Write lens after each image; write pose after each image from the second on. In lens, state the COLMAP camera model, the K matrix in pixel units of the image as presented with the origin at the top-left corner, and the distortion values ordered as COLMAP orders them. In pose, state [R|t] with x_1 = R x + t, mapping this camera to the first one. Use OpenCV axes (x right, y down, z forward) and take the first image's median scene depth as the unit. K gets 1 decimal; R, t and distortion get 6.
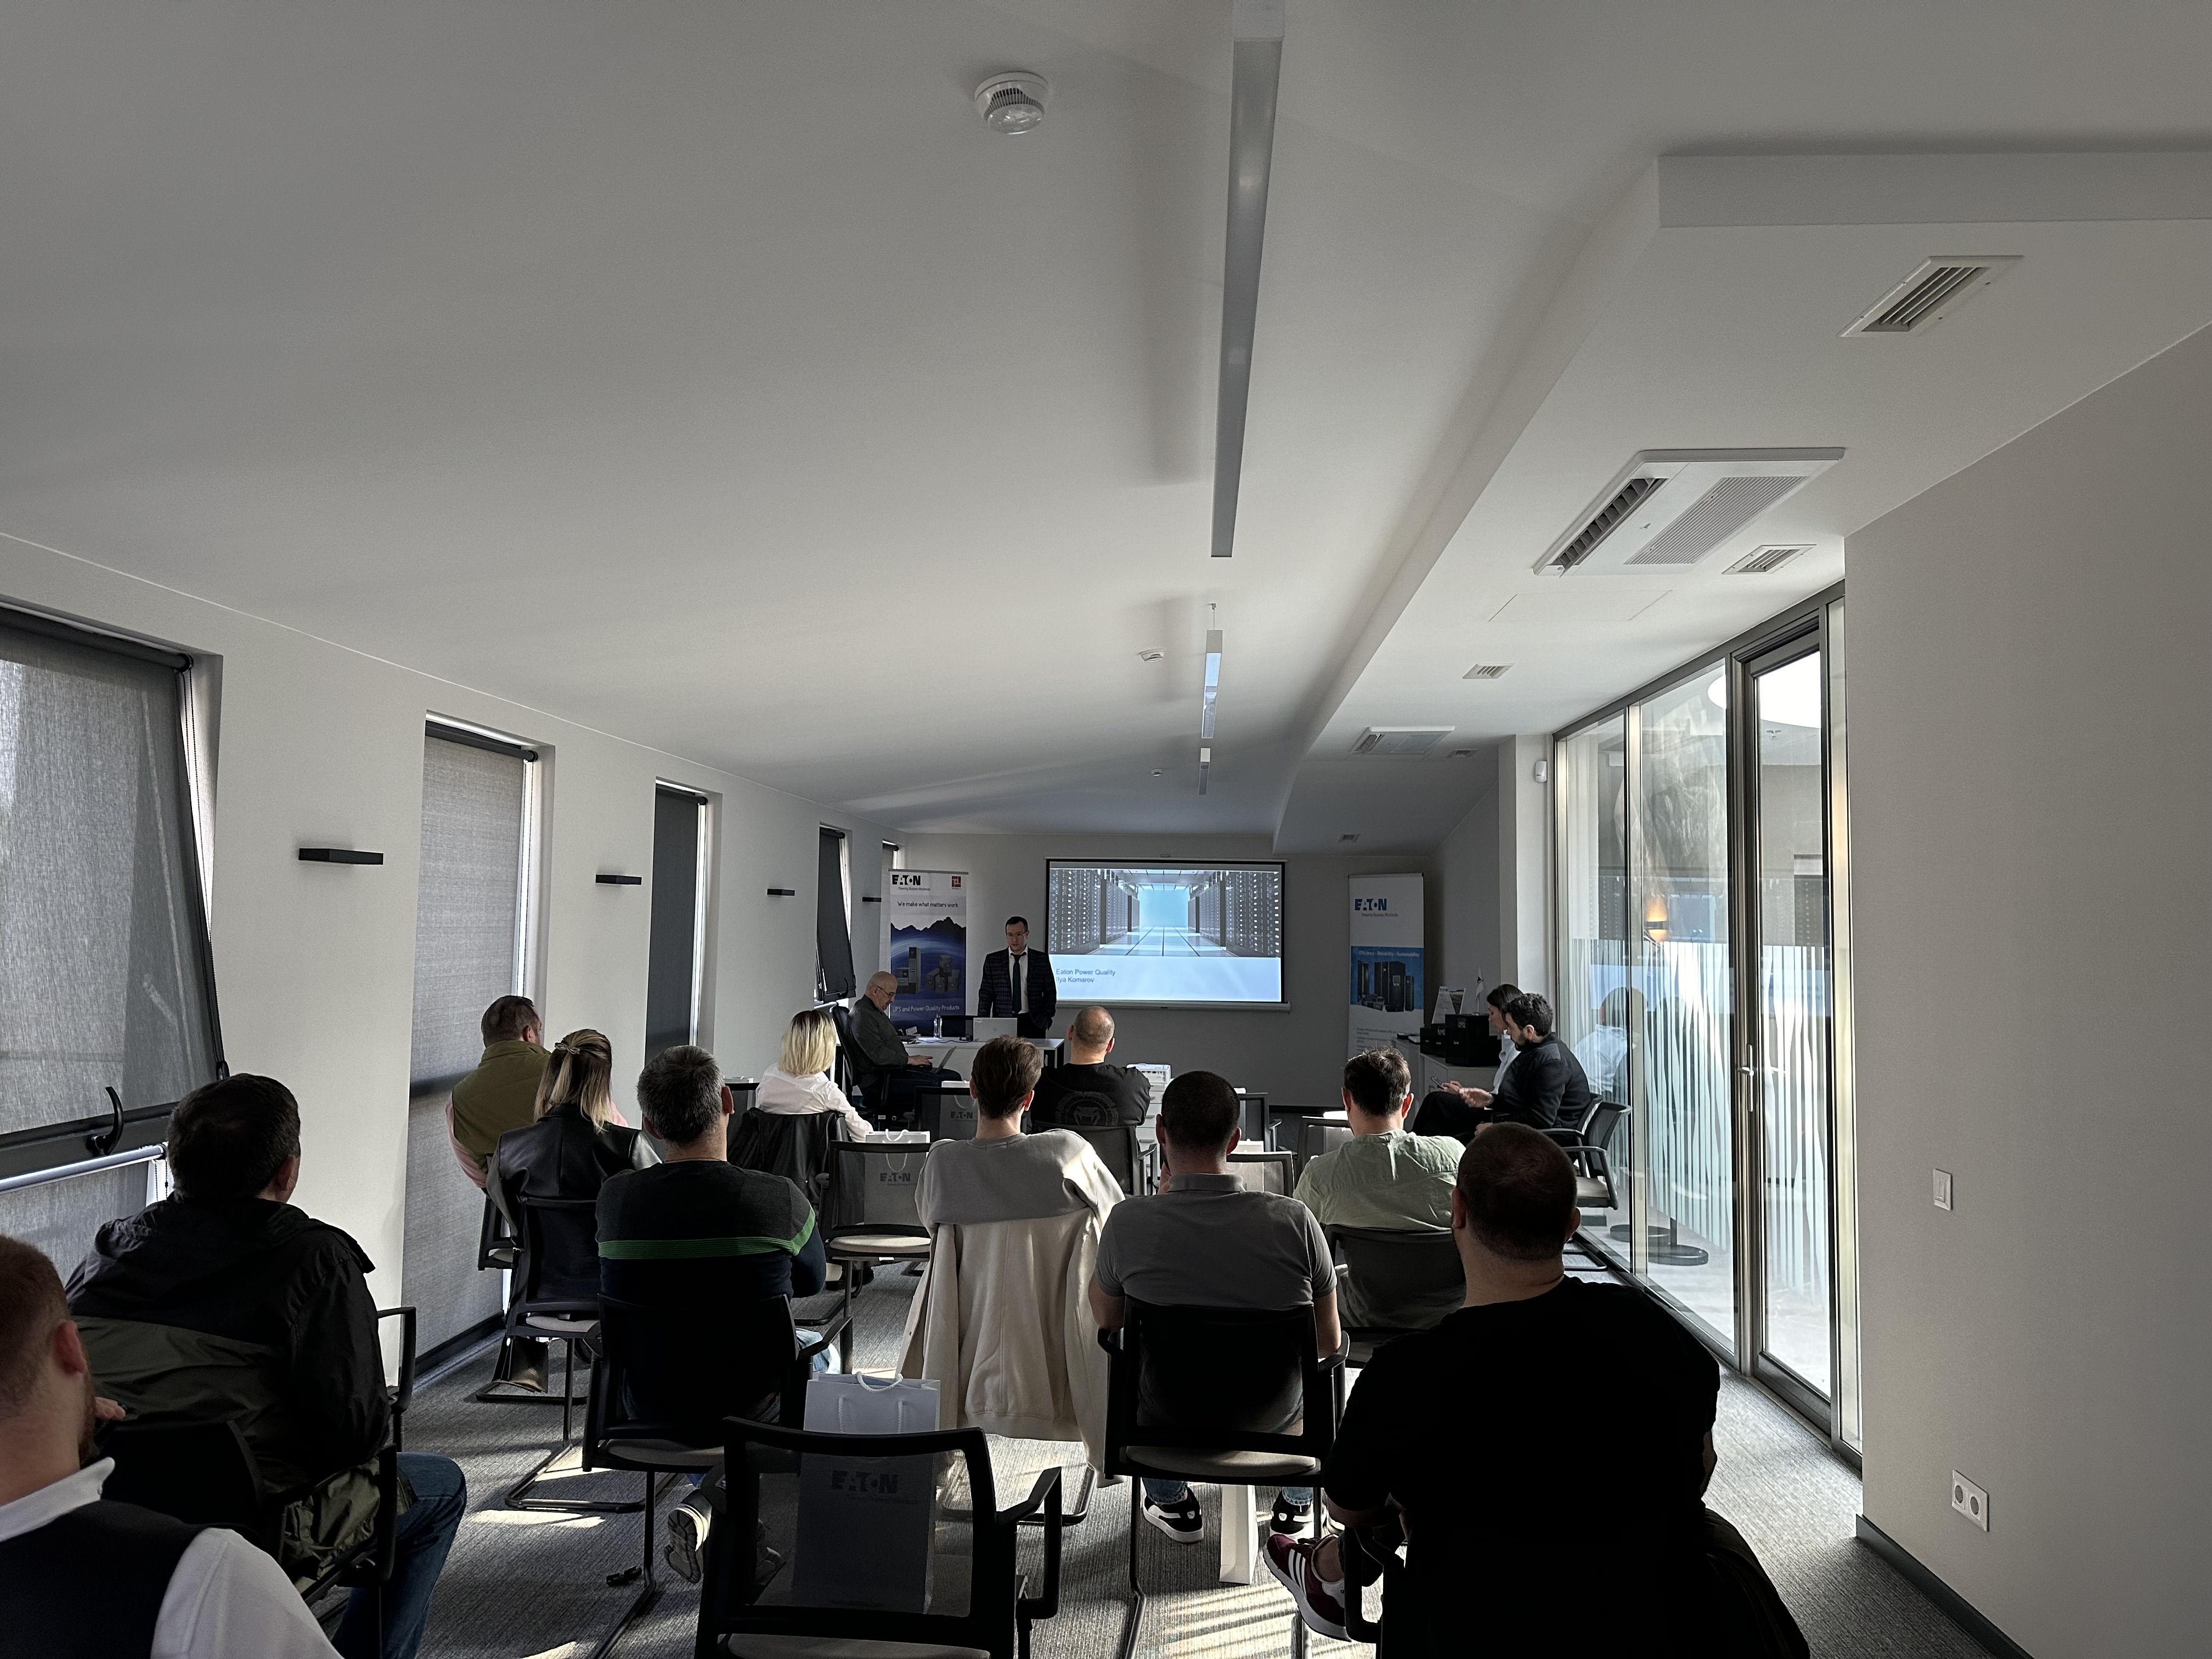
lens RADIAL K [[1533.7, 0, 1121.8], [0, 1533.7, 784.1], [0, 0, 1]] dist [0.080473, -0.096429]
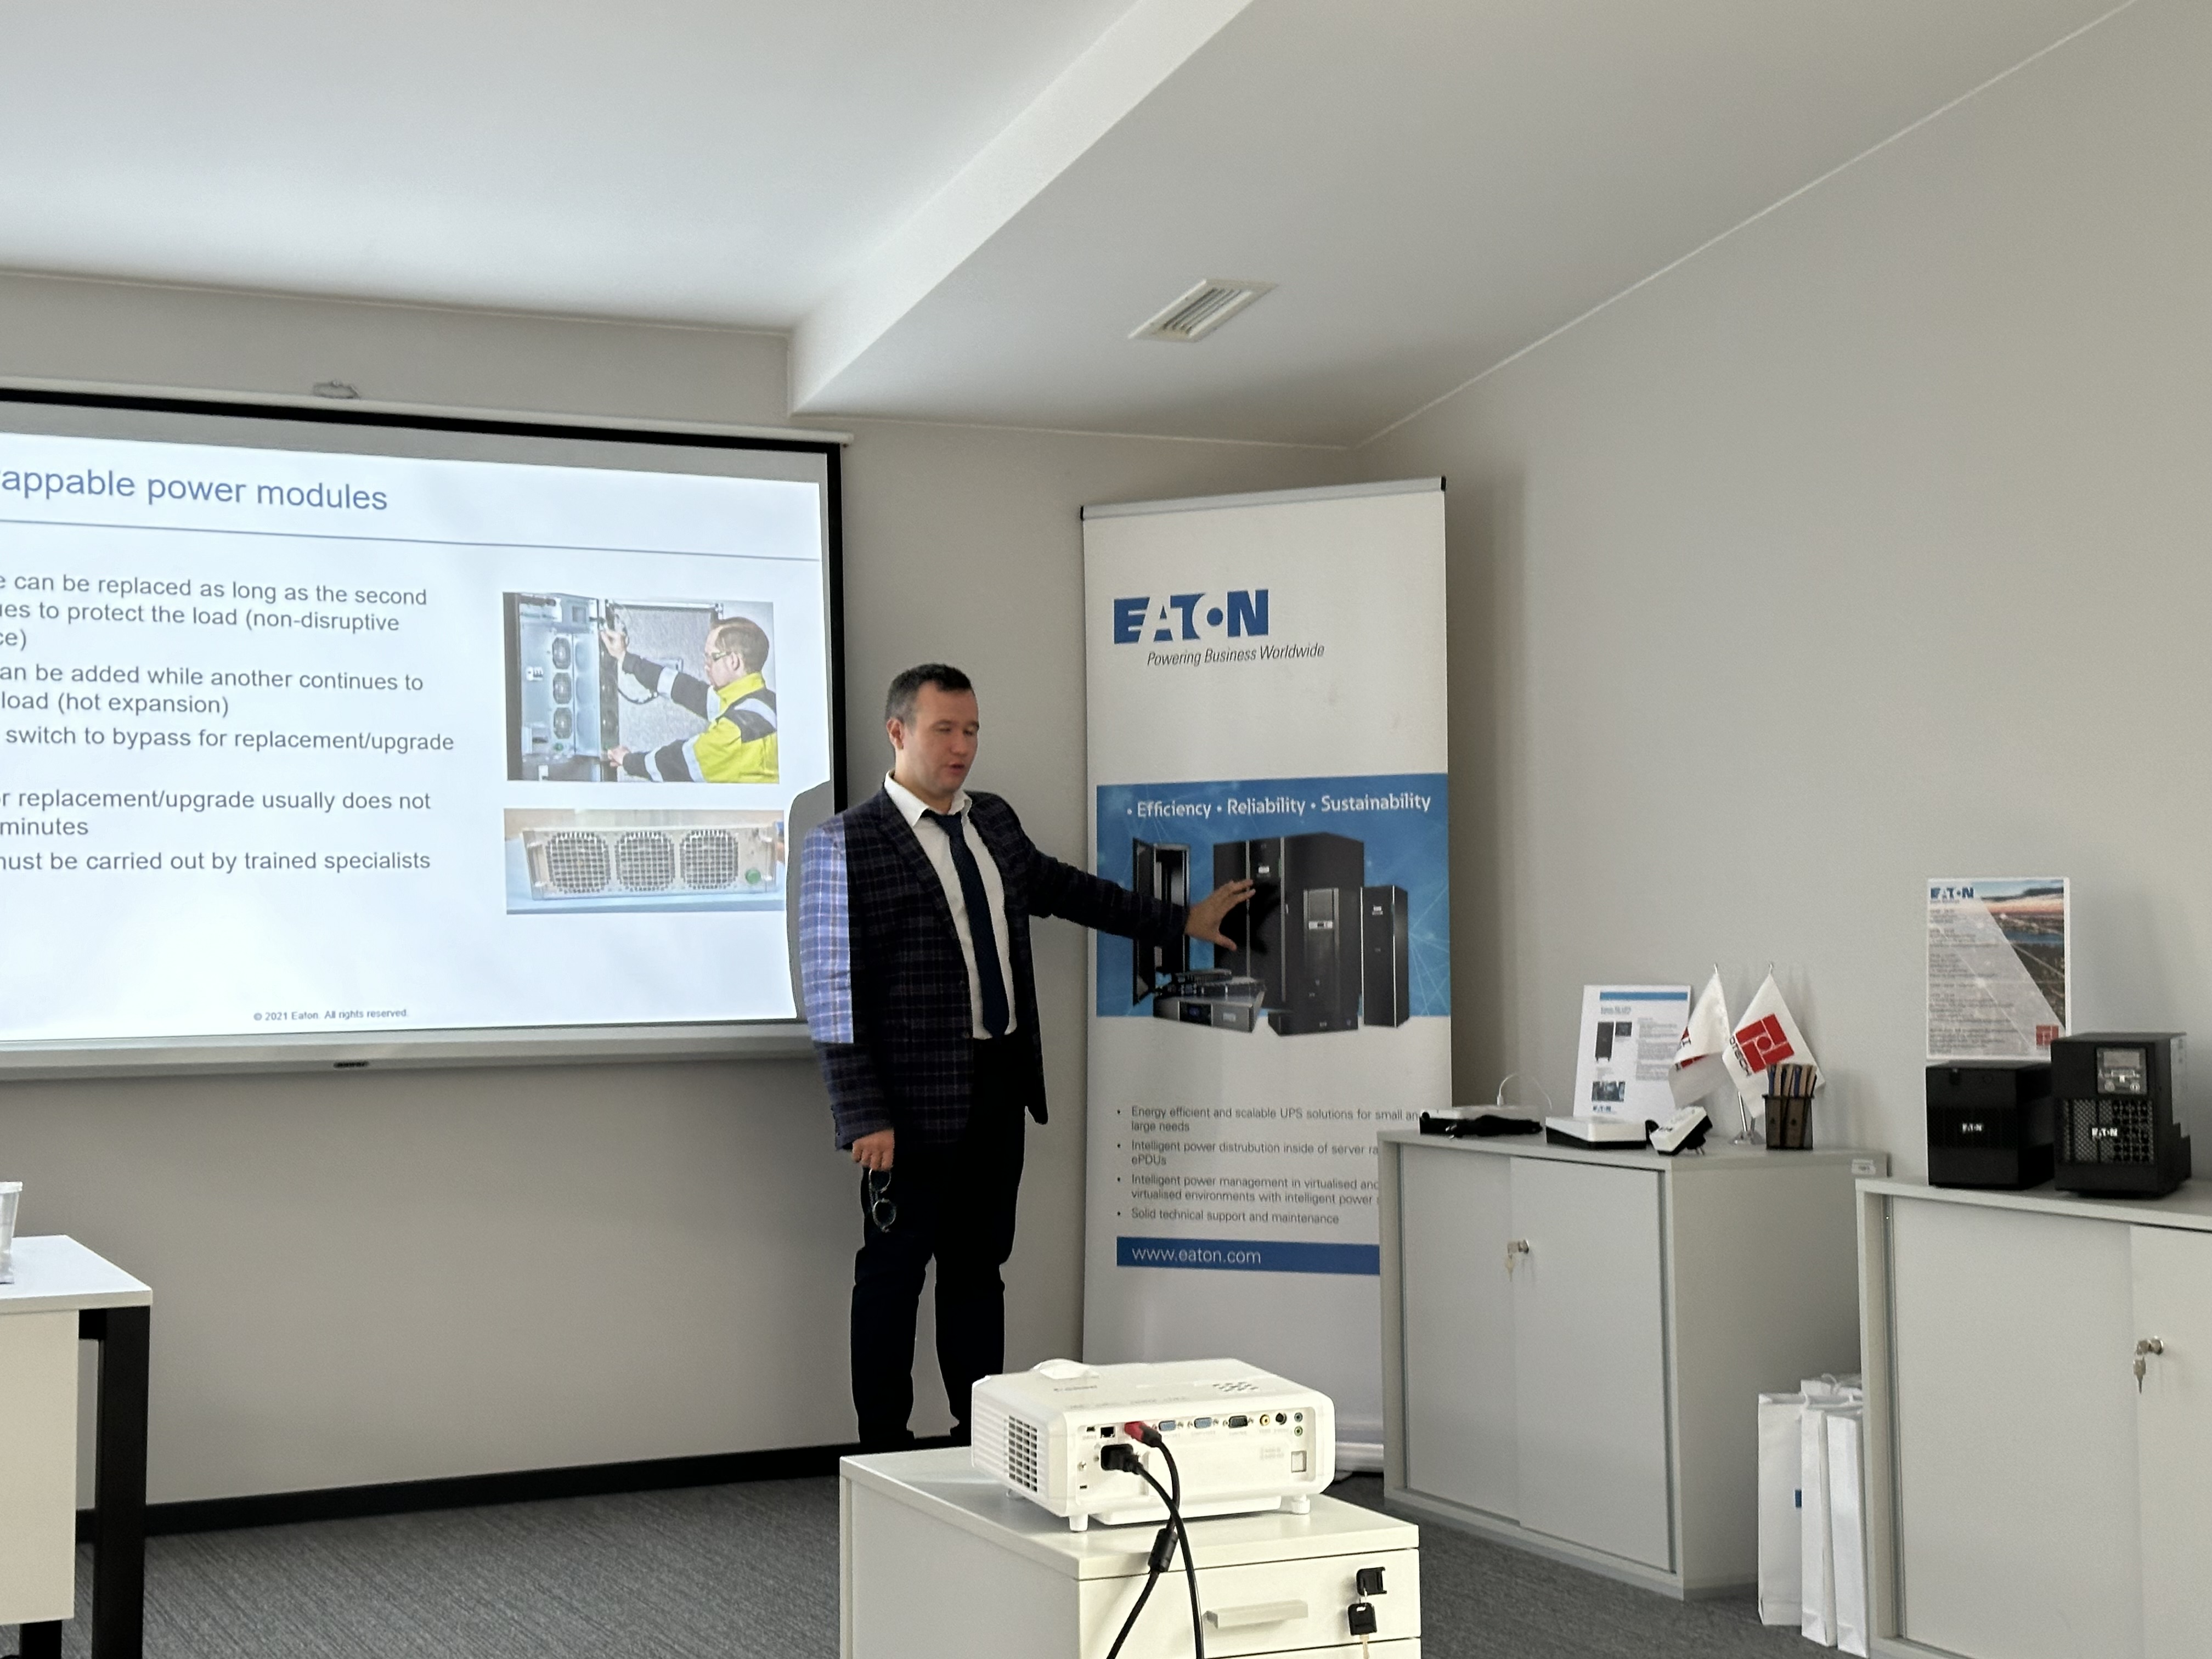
lens RADIAL K [[3233.0, 0, 1093.0], [0, 3233.0, 823.1], [0, 0, 1]] dist [0.194995, 0.000000]
pose [[0.893776, -0.008257, 0.448437, -0.088876], [-0.015737, 0.998638, 0.049753, 0.084946], [-0.448237, -0.051525, 0.892429, 0.527653]]
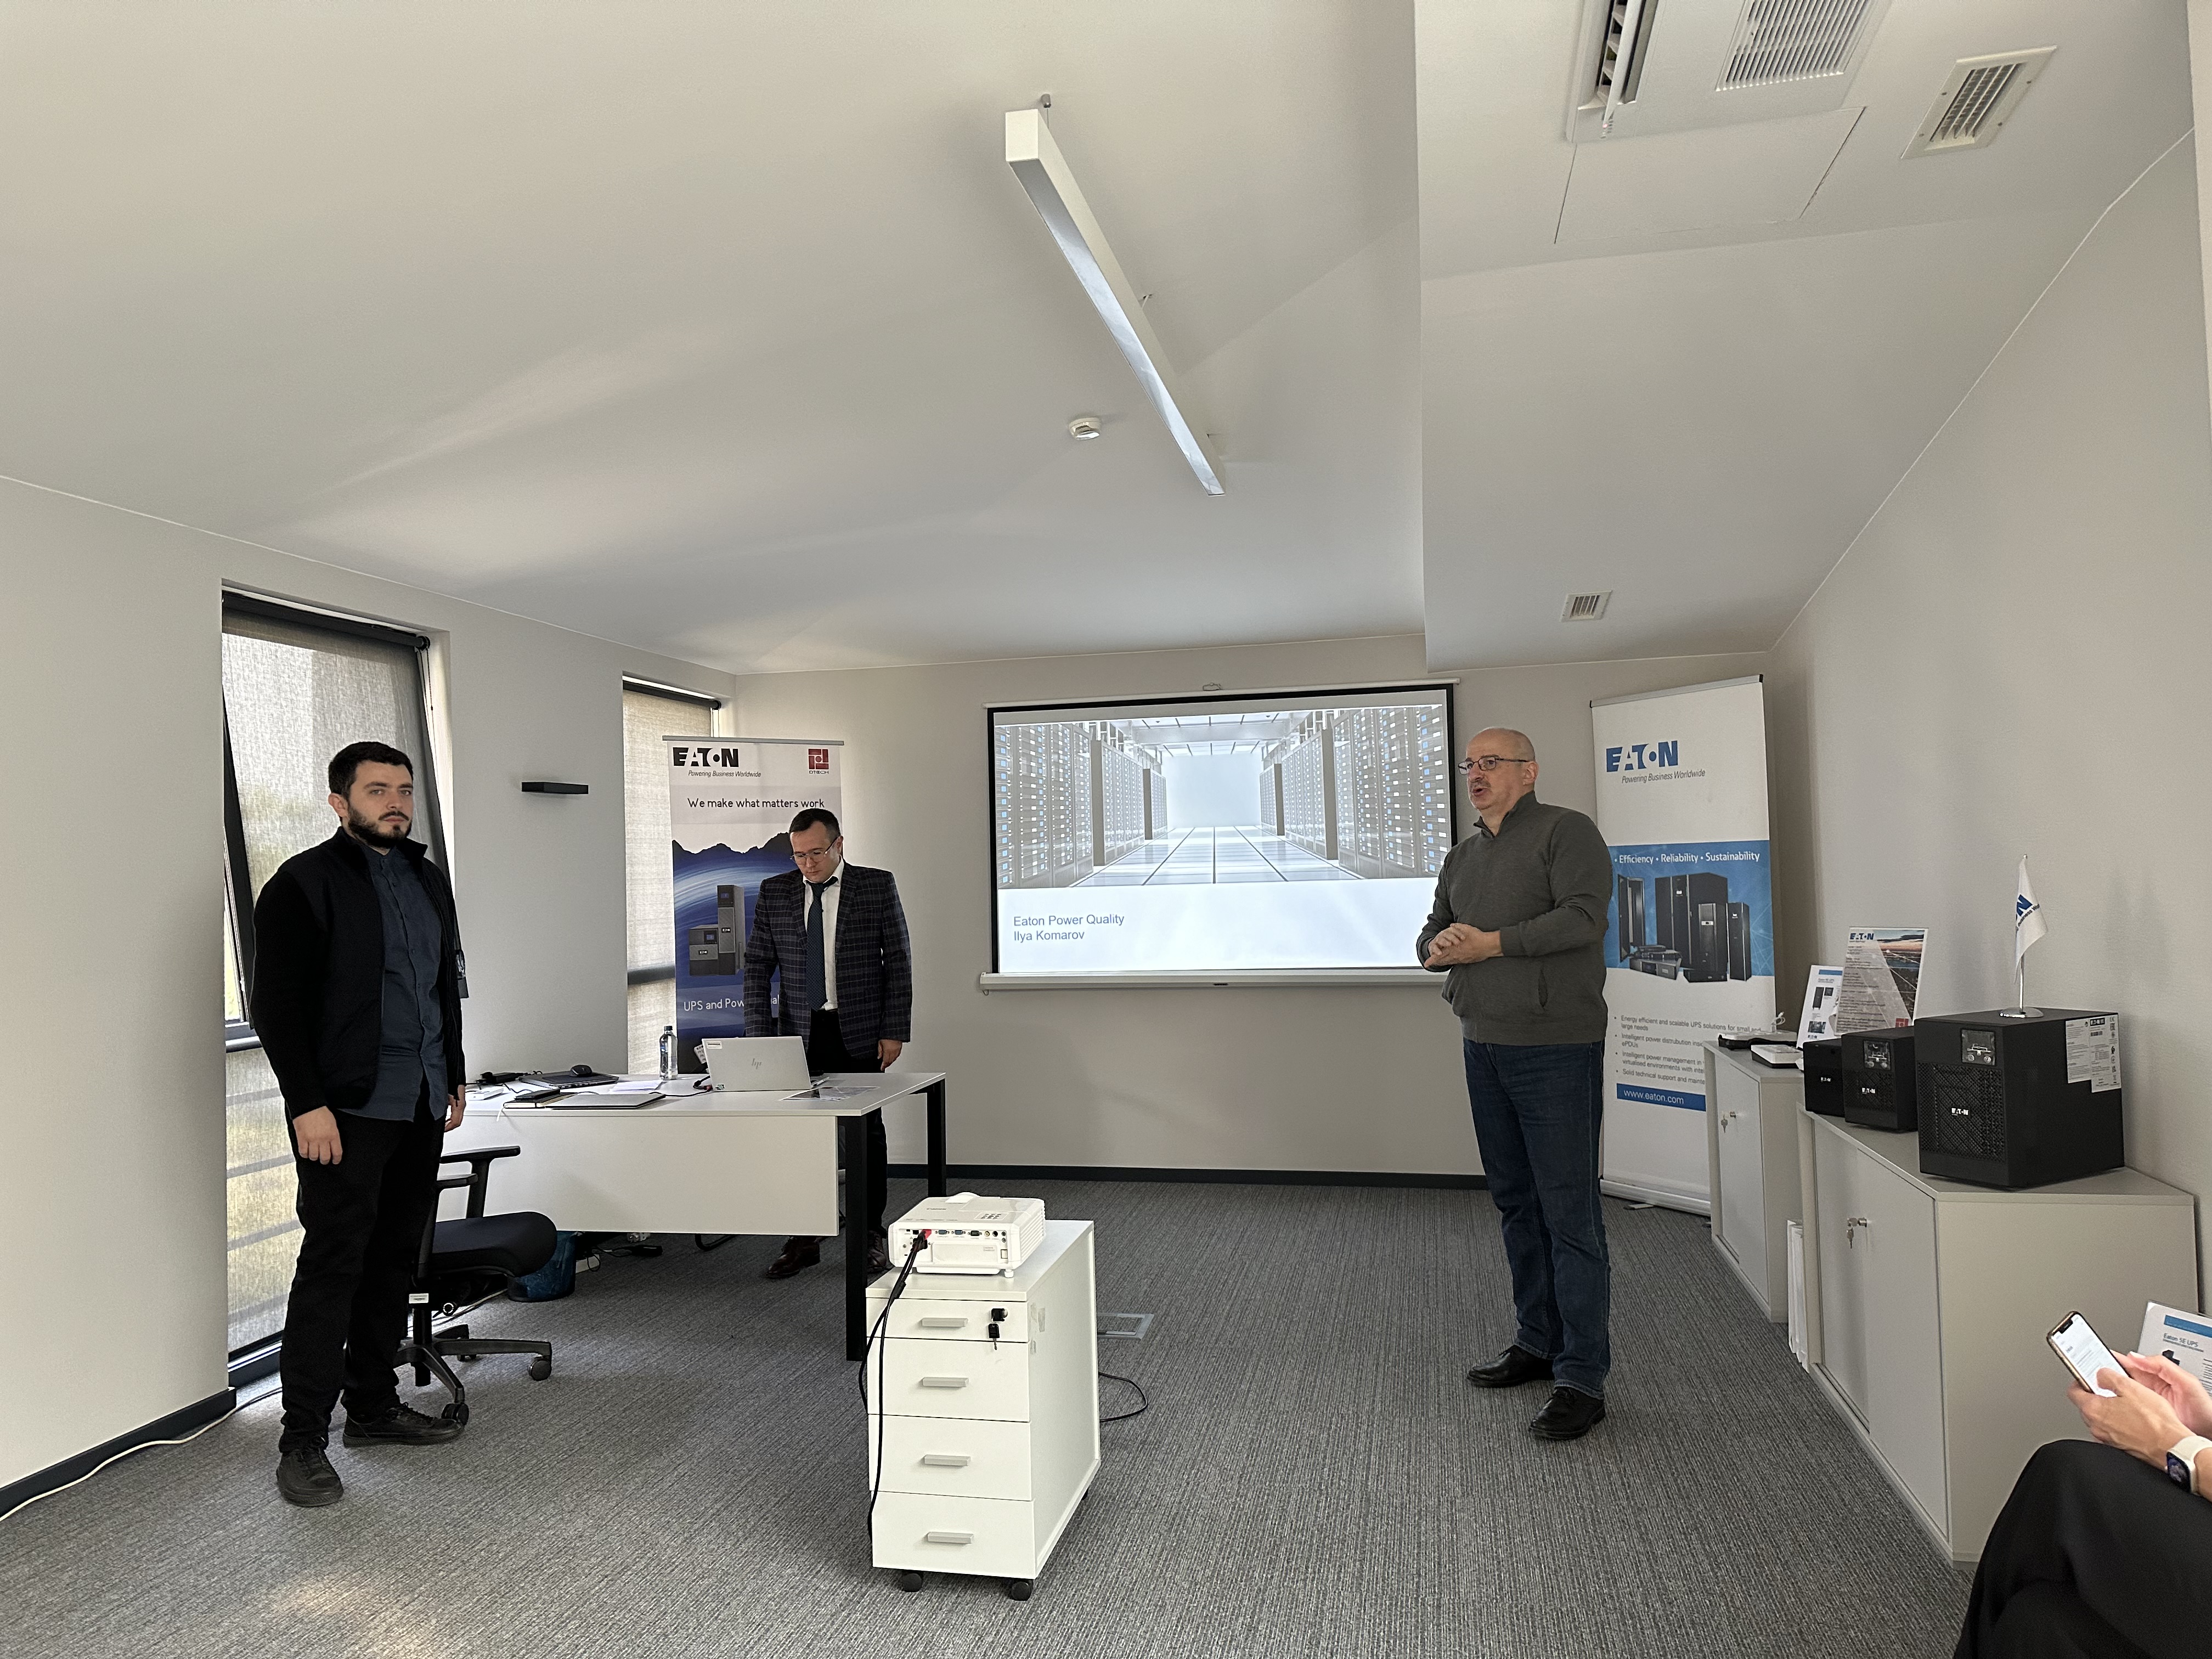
lens RADIAL K [[1533.7, 0, 1091.4], [0, 1533.7, 810.1], [0, 0, 1]] dist [0.080473, -0.096429]
pose [[0.982245, -0.049077, -0.181071, 0.080074], [0.057786, 0.997397, 0.043136, 0.063626], [0.178482, -0.052833, 0.982524, 0.495751]]
